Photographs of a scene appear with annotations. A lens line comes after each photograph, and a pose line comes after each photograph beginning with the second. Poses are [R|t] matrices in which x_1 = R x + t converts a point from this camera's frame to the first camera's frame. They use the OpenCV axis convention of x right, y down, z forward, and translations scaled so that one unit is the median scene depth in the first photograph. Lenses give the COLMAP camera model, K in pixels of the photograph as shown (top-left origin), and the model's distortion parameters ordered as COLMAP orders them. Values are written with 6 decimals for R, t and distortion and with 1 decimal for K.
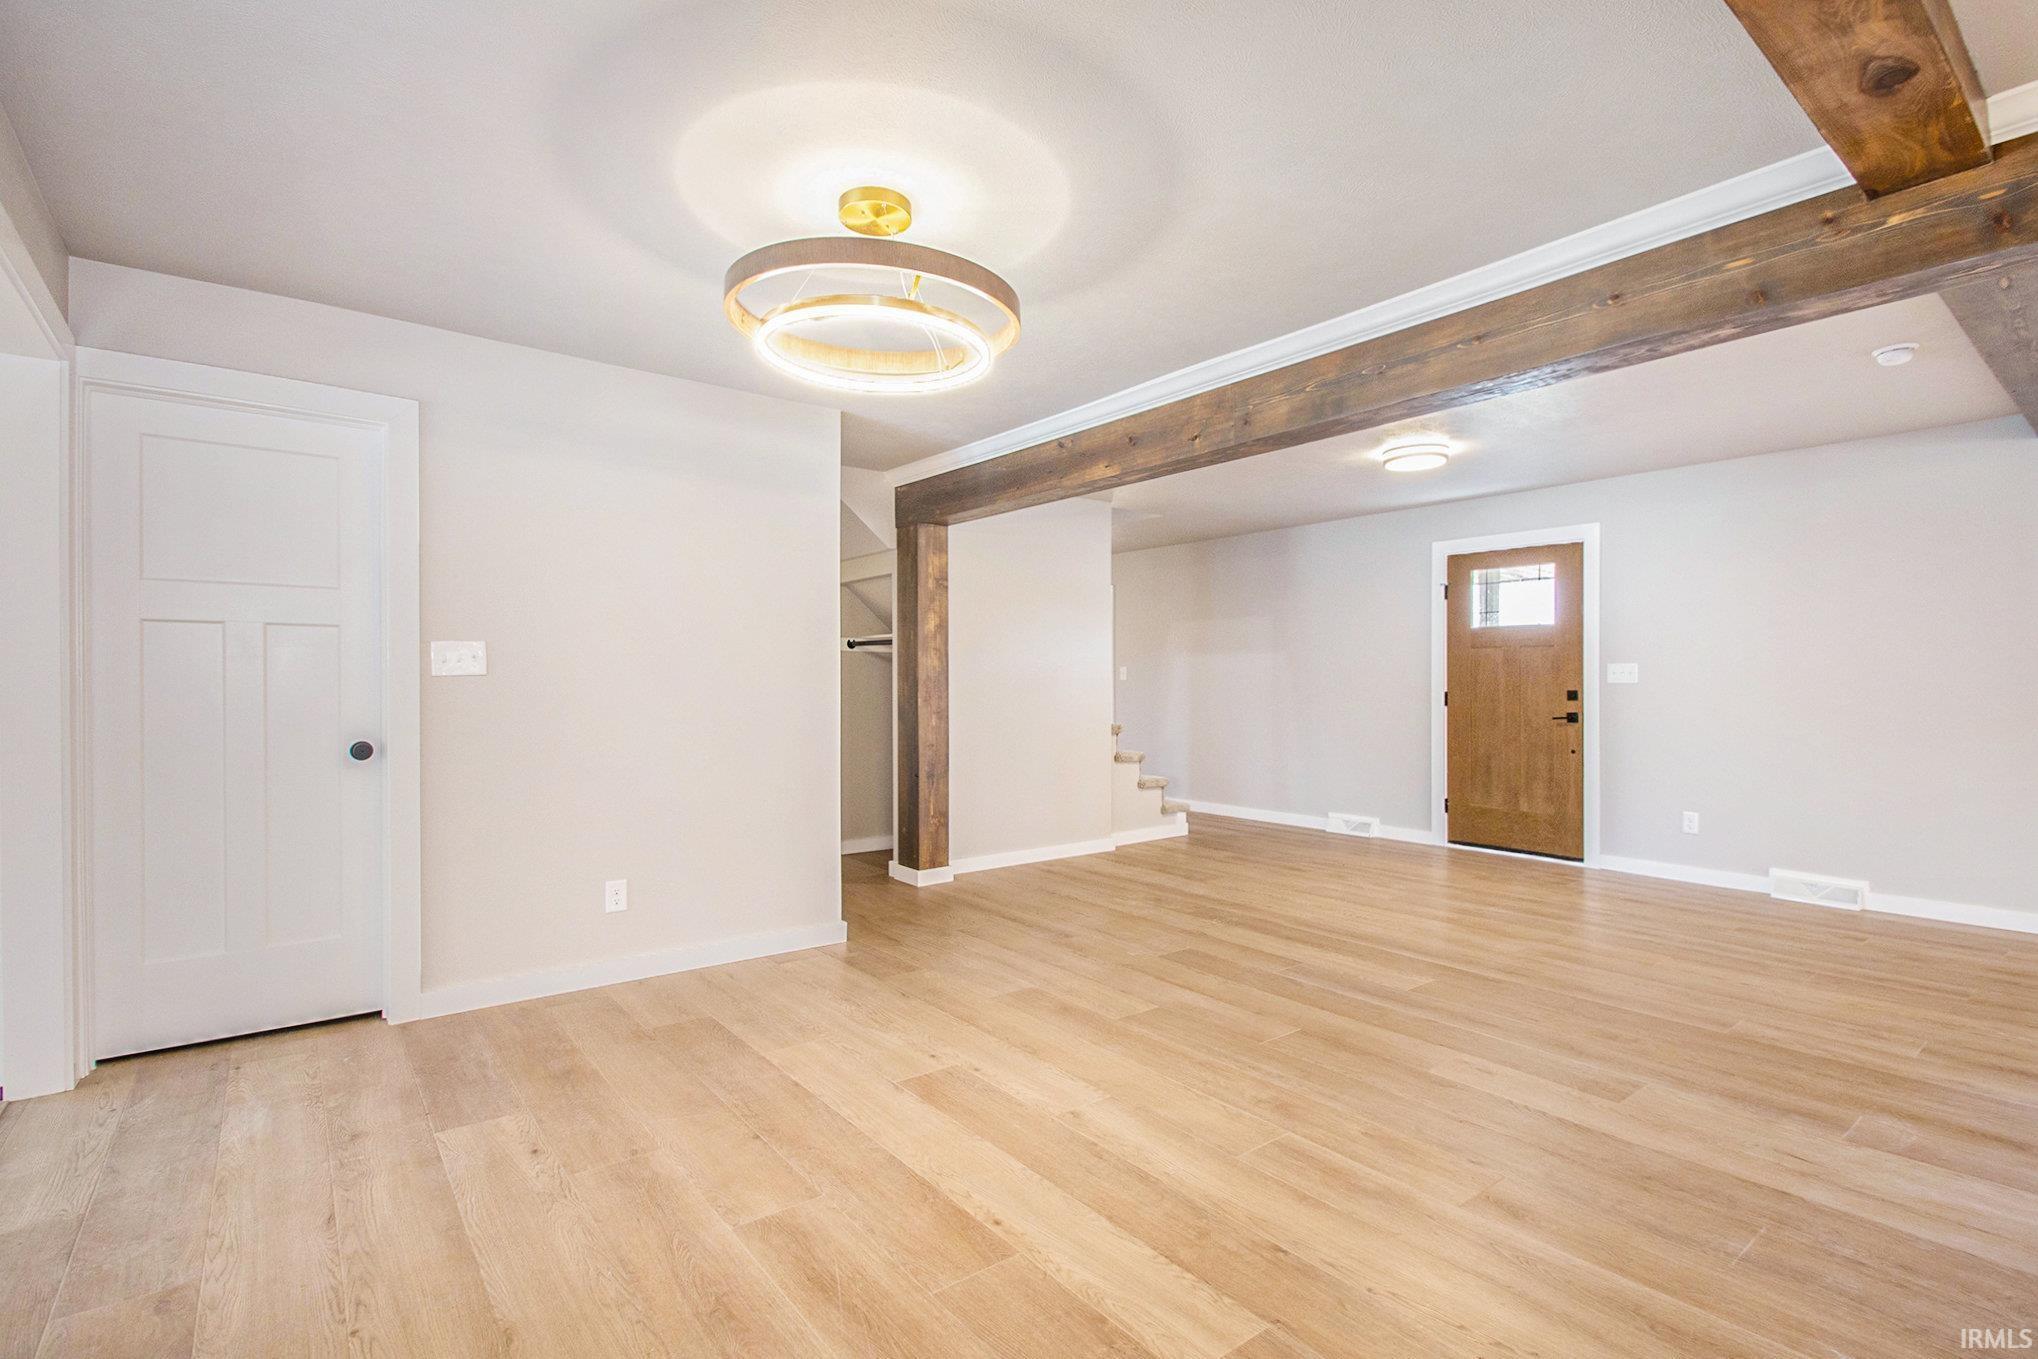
lens RADIAL K [[951.9, 0, 1032.2], [0, 951.9, 686.7], [0, 0, 1]] dist [0.000915, -0.004005]
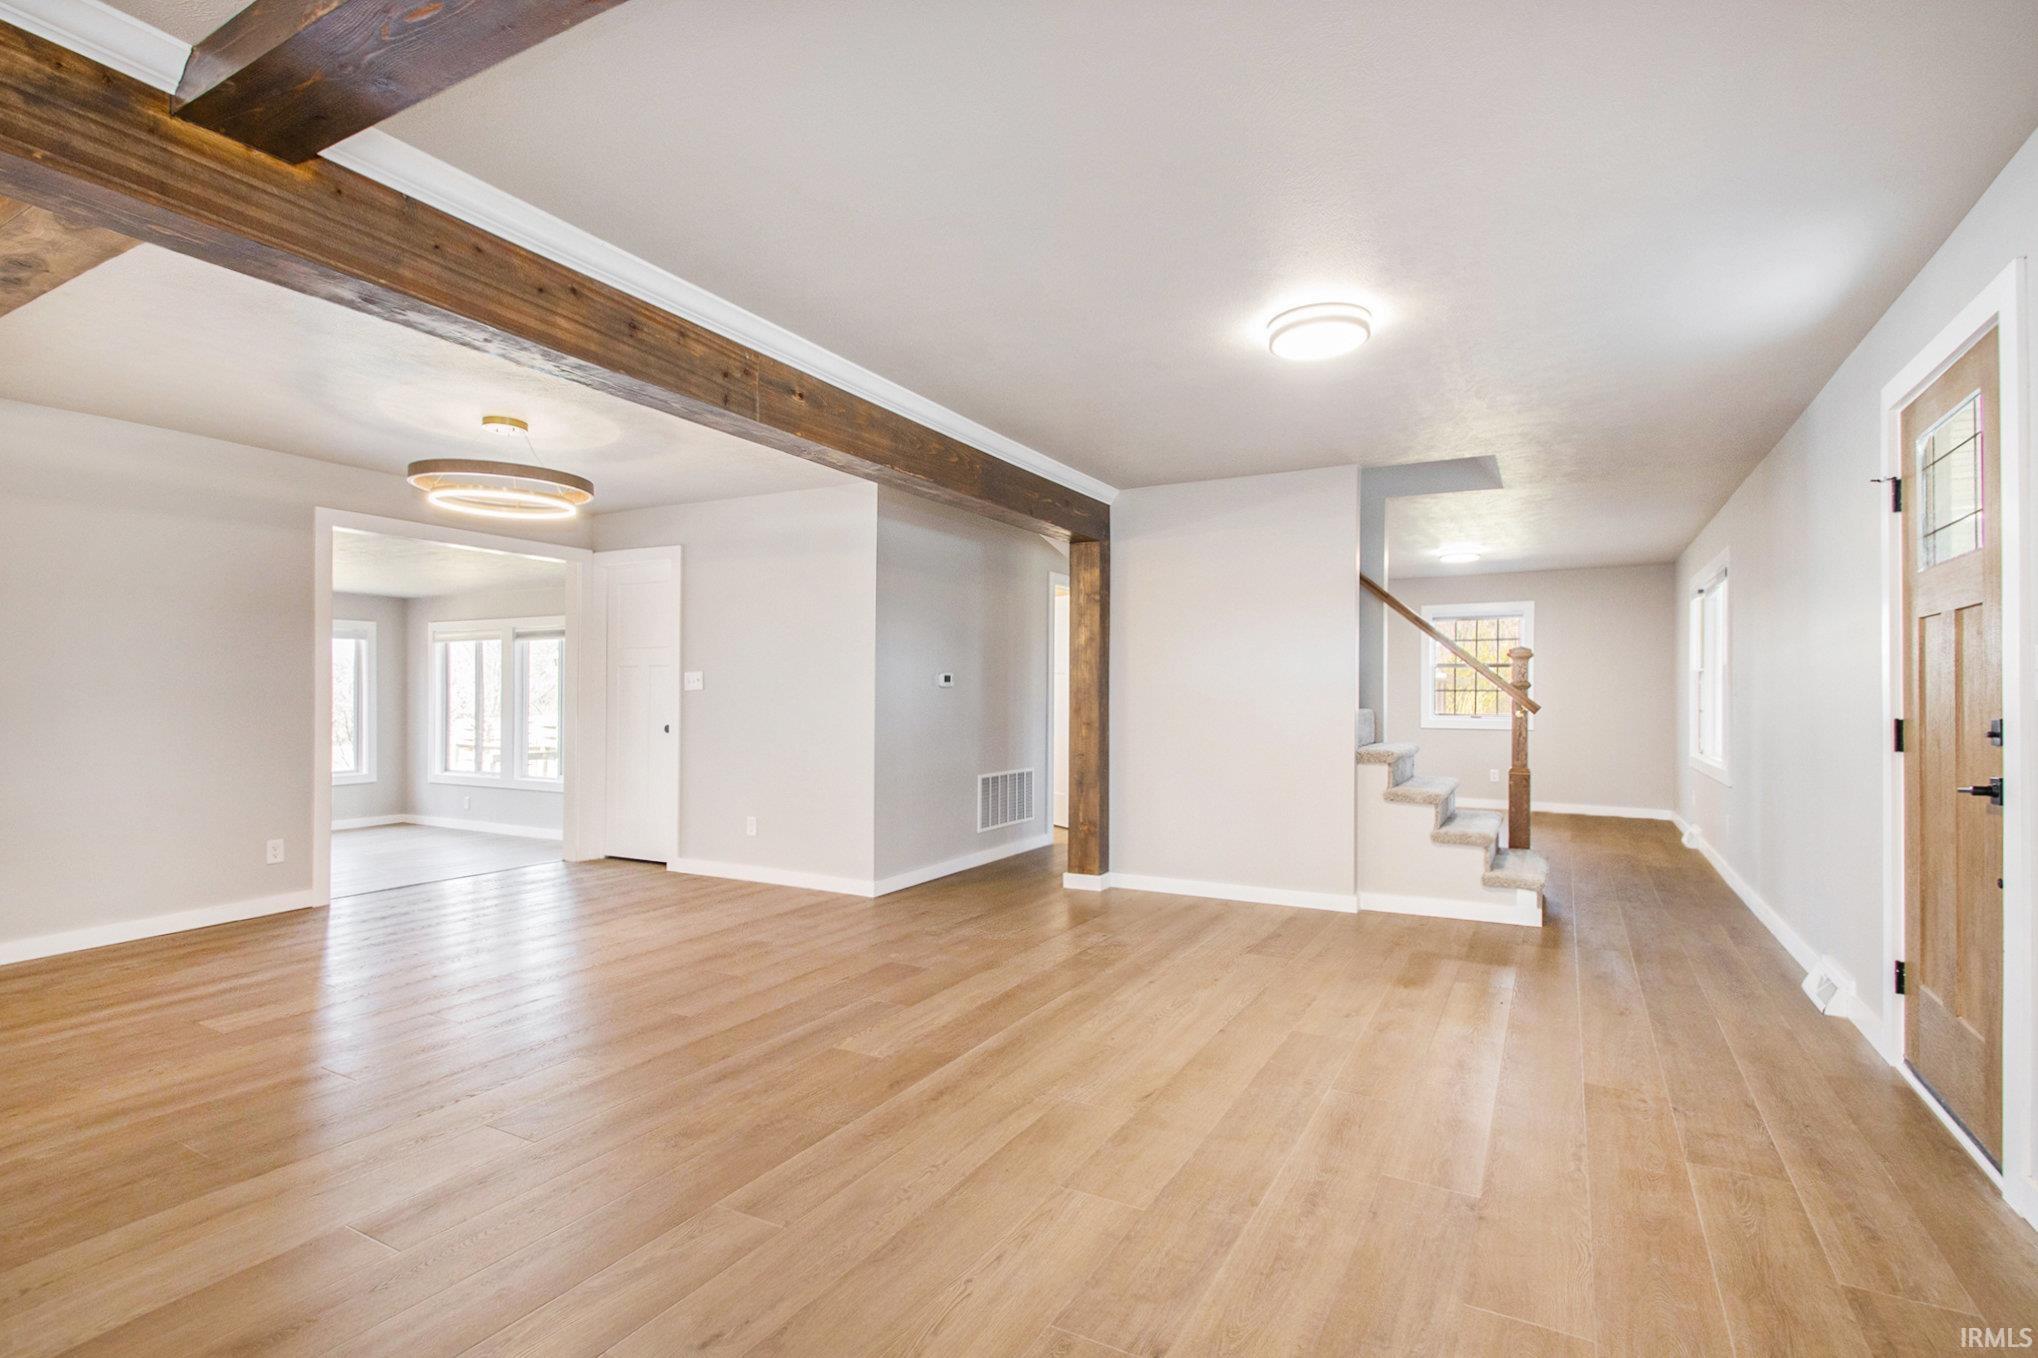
lens RADIAL K [[951.9, 0, 1043.2], [0, 951.9, 713.4], [0, 0, 1]] dist [0.000915, -0.004005]
pose [[0.404221, 0.016853, -0.914506, 1.282898], [-0.007706, 0.999857, 0.015020, 0.000042], [0.914629, 0.000976, 0.404293, 0.838432]]
